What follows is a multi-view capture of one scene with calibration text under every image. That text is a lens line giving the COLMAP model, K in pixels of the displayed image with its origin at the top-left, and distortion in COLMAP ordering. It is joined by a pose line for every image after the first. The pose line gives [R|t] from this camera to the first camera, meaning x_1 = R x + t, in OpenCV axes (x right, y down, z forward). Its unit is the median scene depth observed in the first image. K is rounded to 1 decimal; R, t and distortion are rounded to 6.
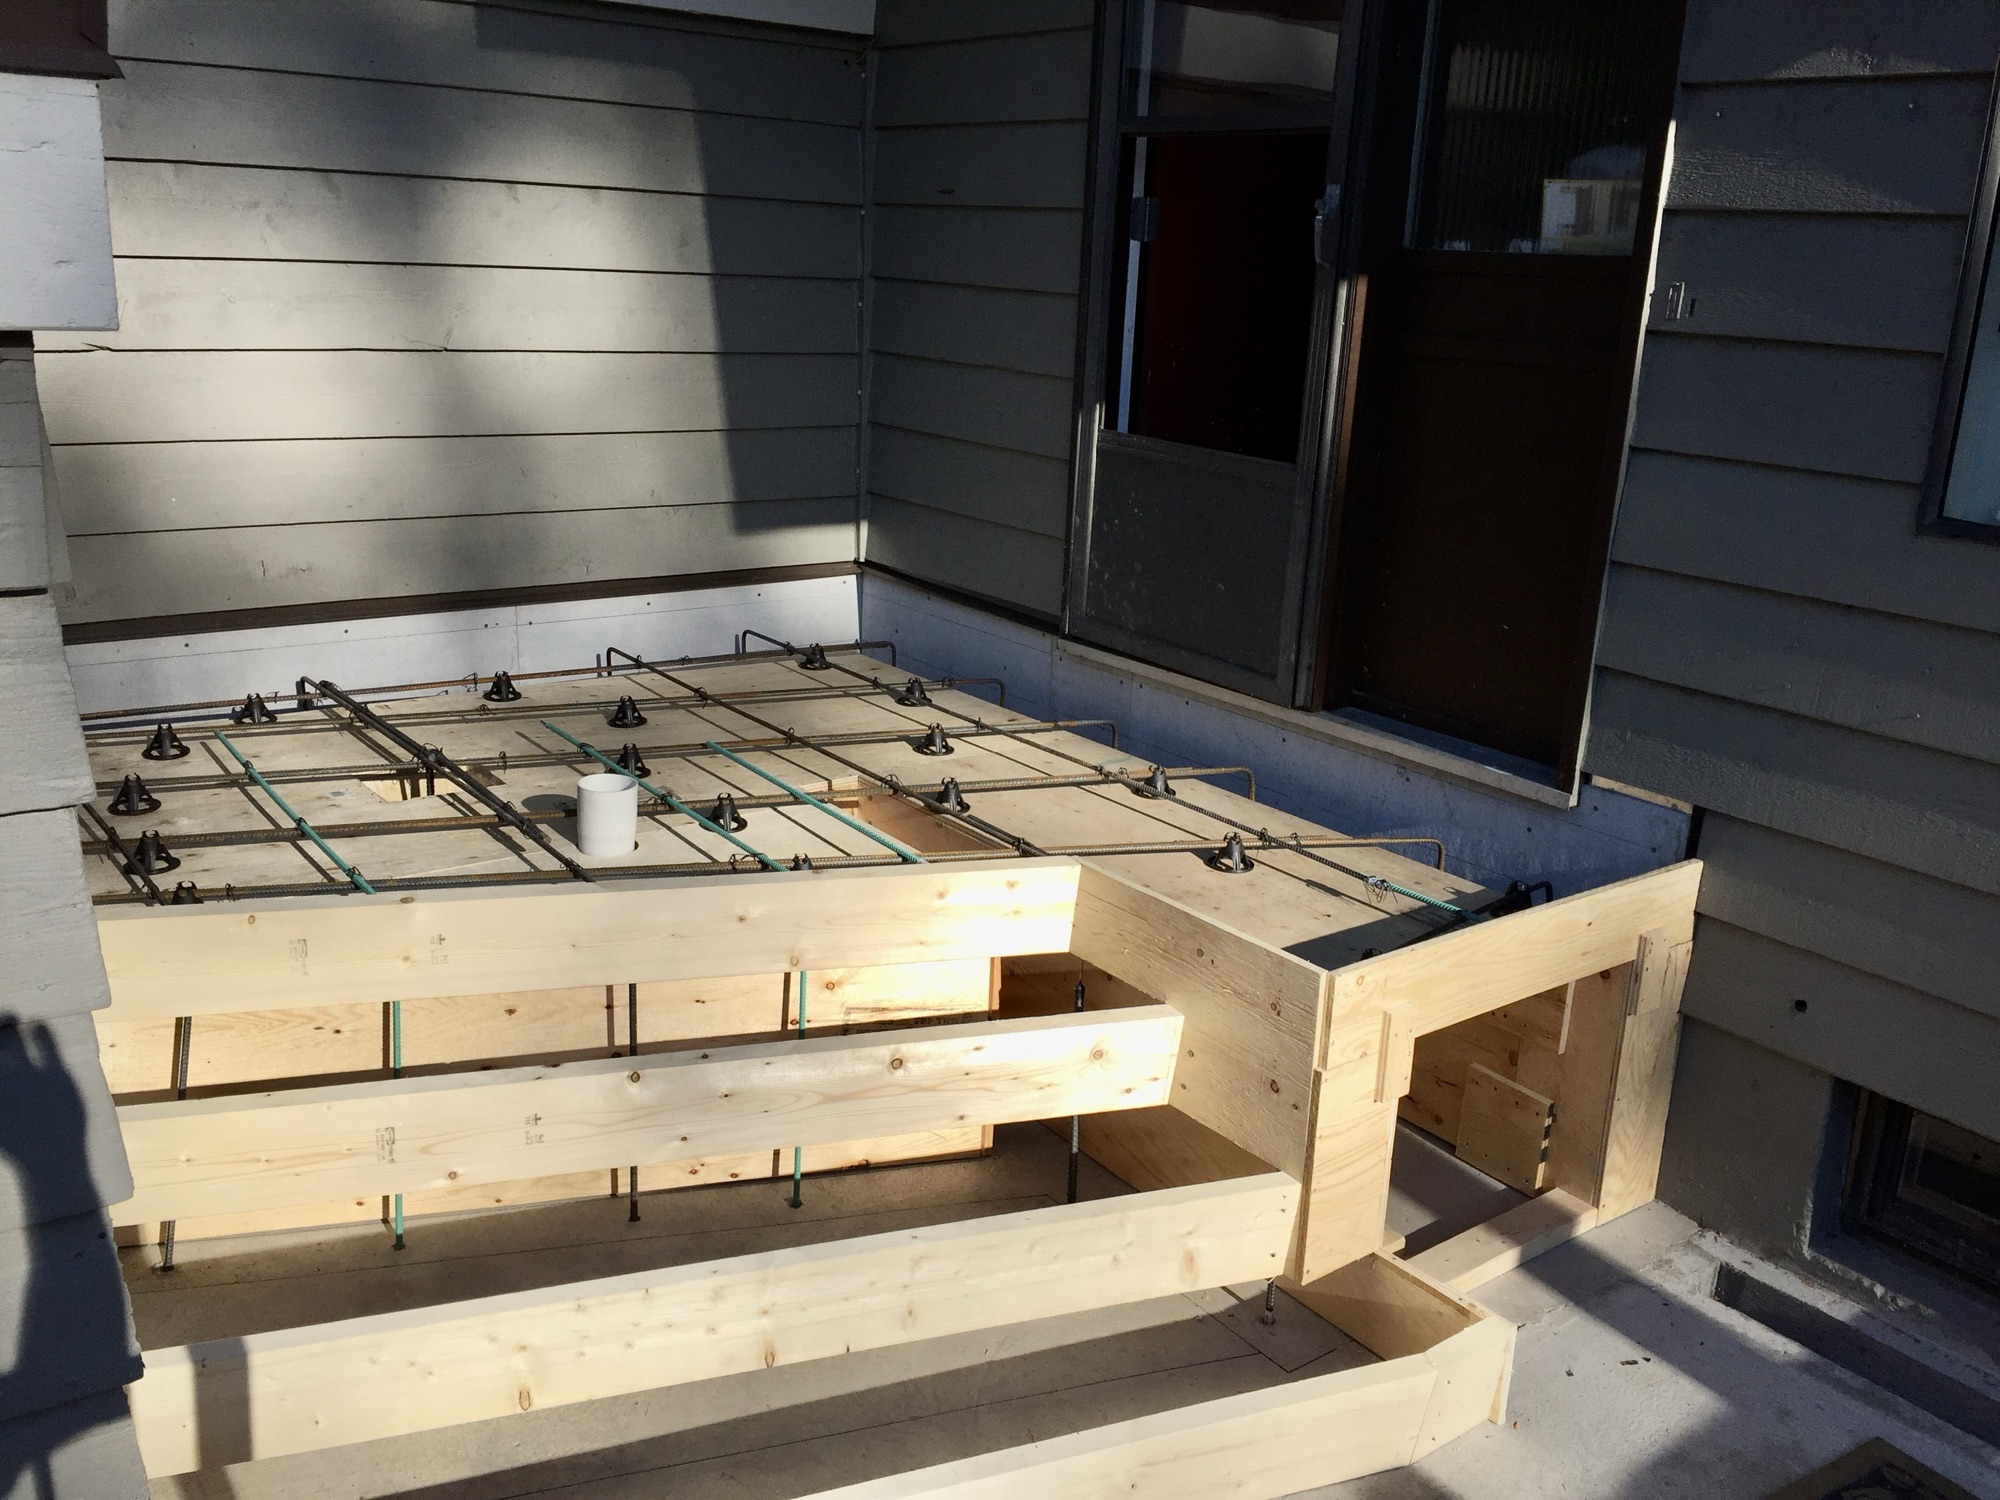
lens RADIAL K [[1716.3, 0, 1011.6], [0, 1716.3, 737.4], [0, 0, 1]] dist [0.093535, -0.136004]
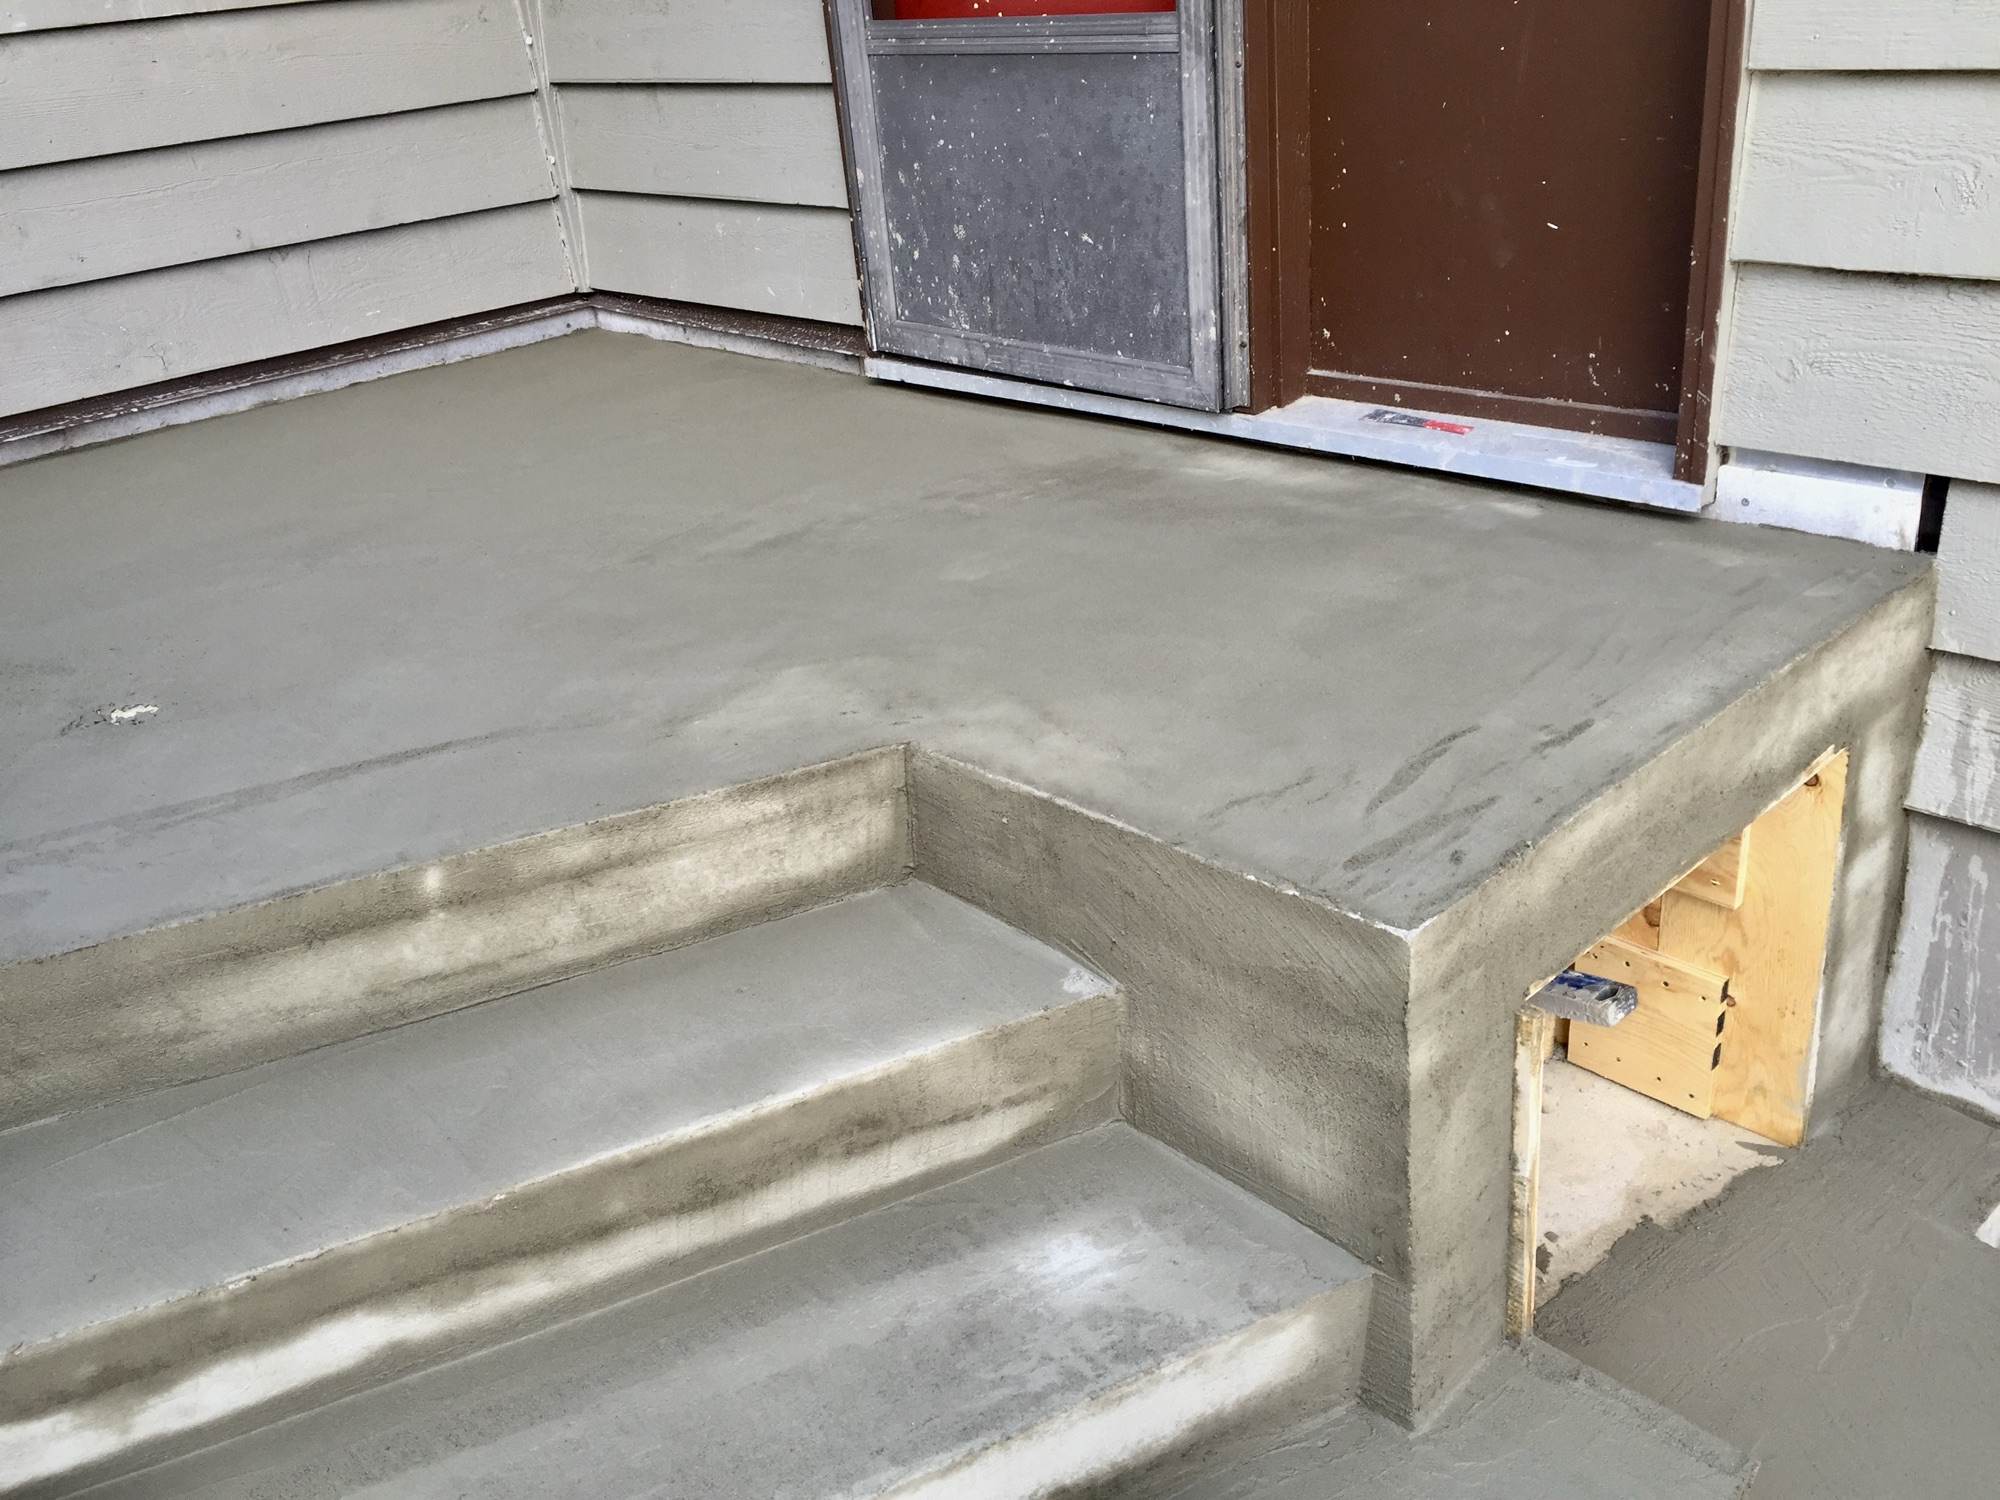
lens RADIAL K [[1716.3, 0, 1007.4], [0, 1716.3, 738.0], [0, 0, 1]] dist [0.093535, -0.136004]
pose [[0.985506, -0.164958, 0.039581, 0.034221], [0.156519, 0.974161, 0.162823, -0.014629], [-0.065417, -0.154268, 0.985861, 0.320057]]
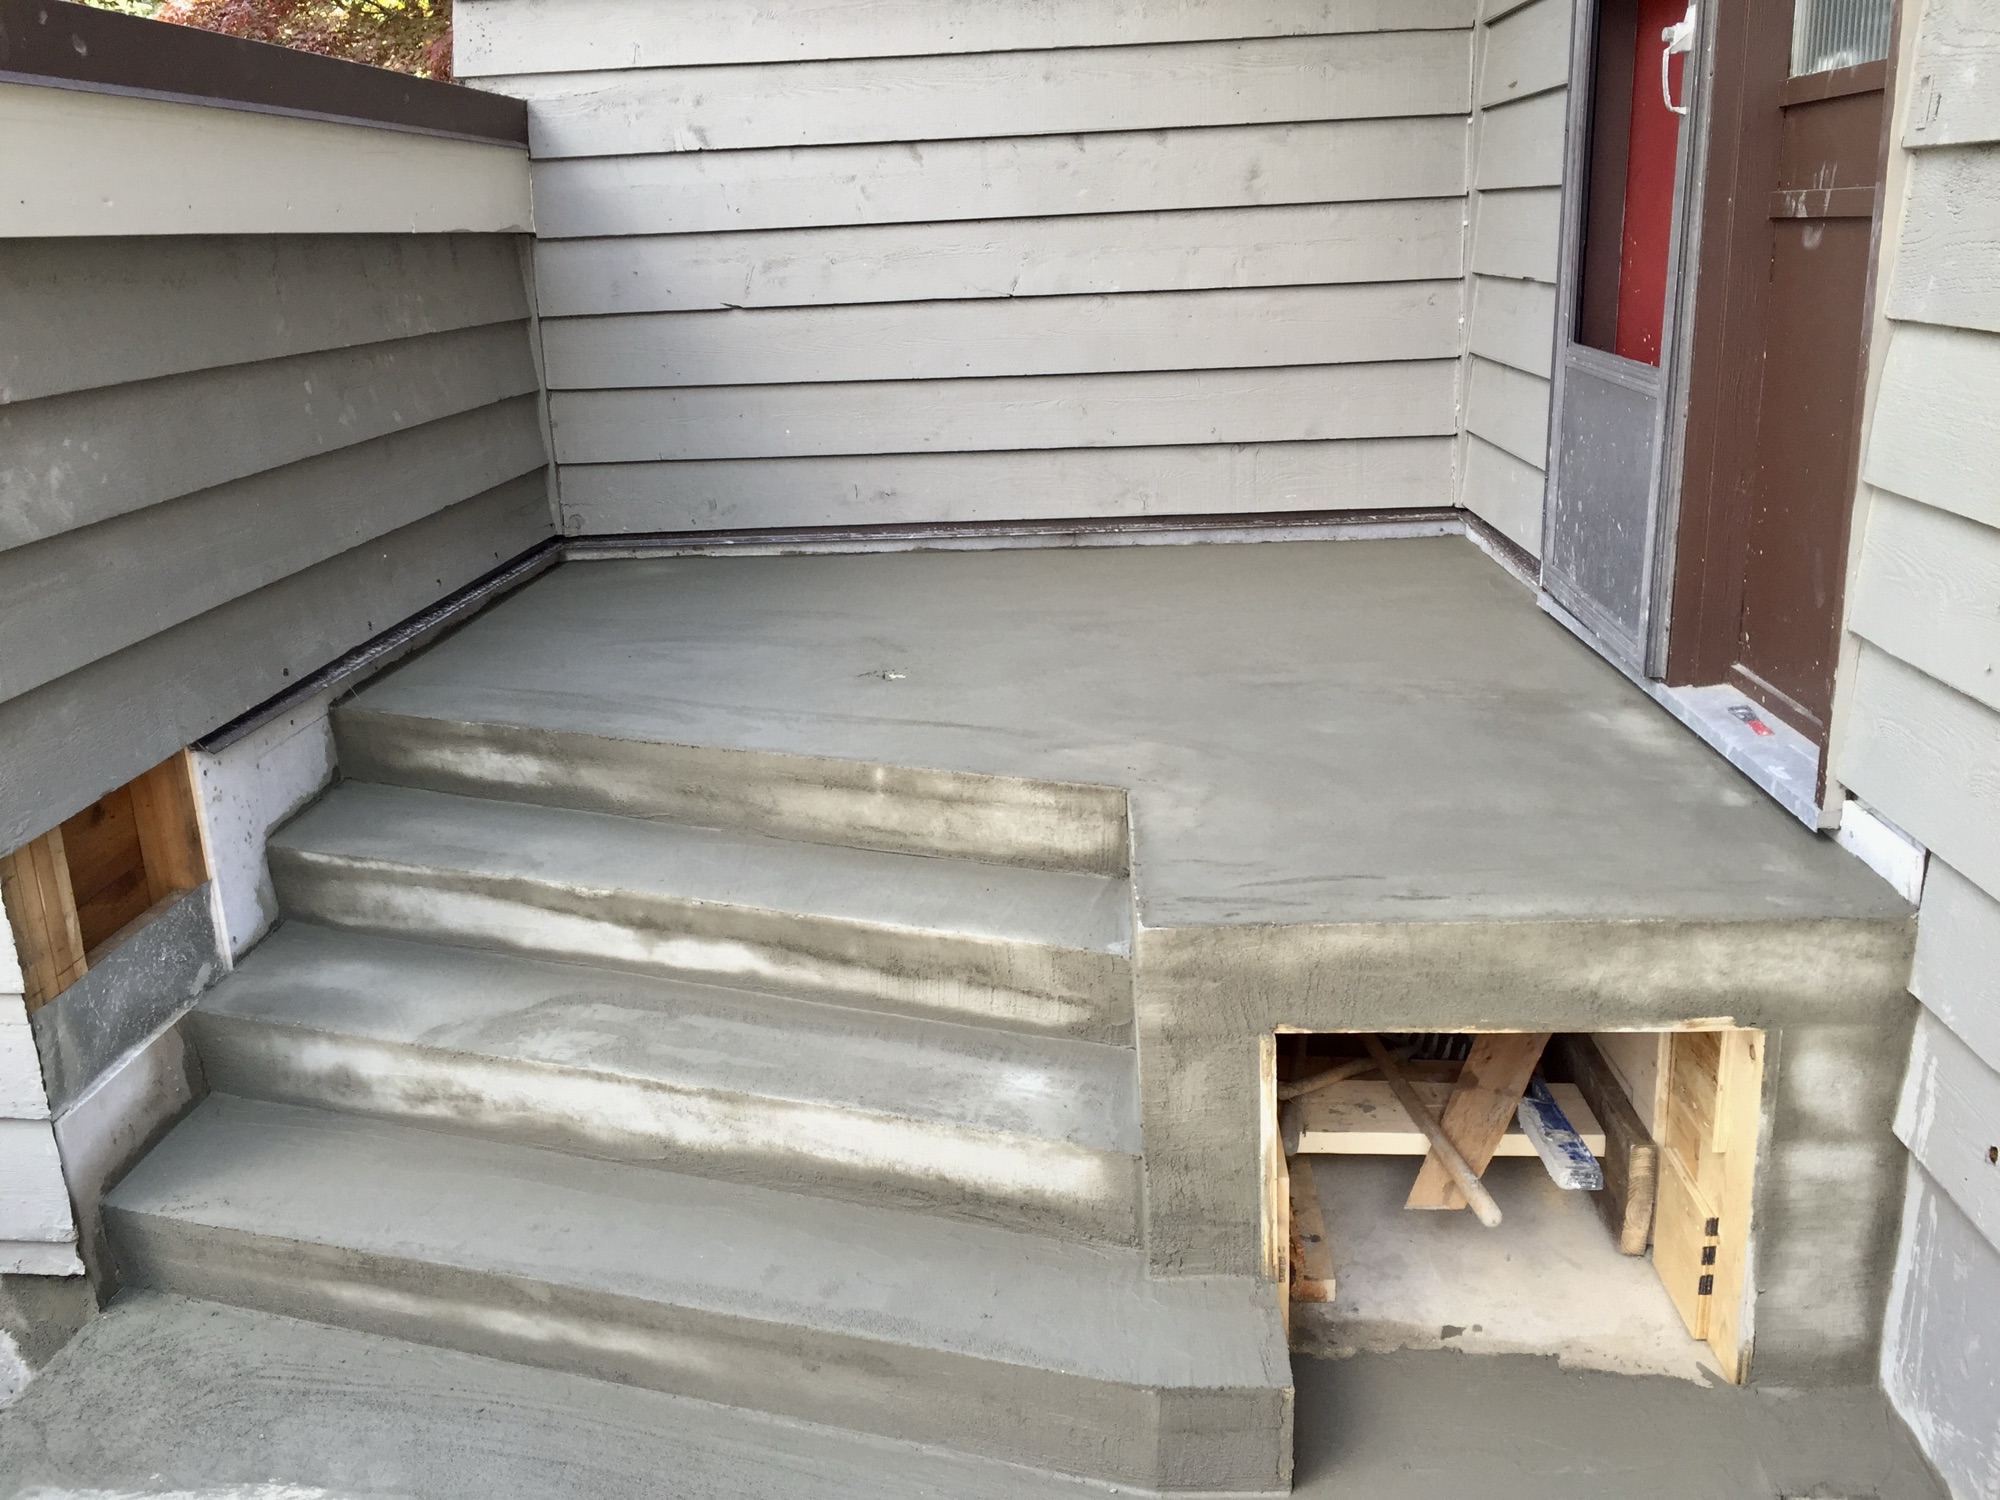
lens RADIAL K [[1716.3, 0, 1000.4], [0, 1716.3, 747.1], [0, 0, 1]] dist [0.093535, -0.136004]
pose [[0.759397, 0.113865, -0.640586, 0.424352], [-0.106079, 0.993061, 0.050764, 0.005216], [0.641921, 0.029402, 0.766207, 0.178434]]
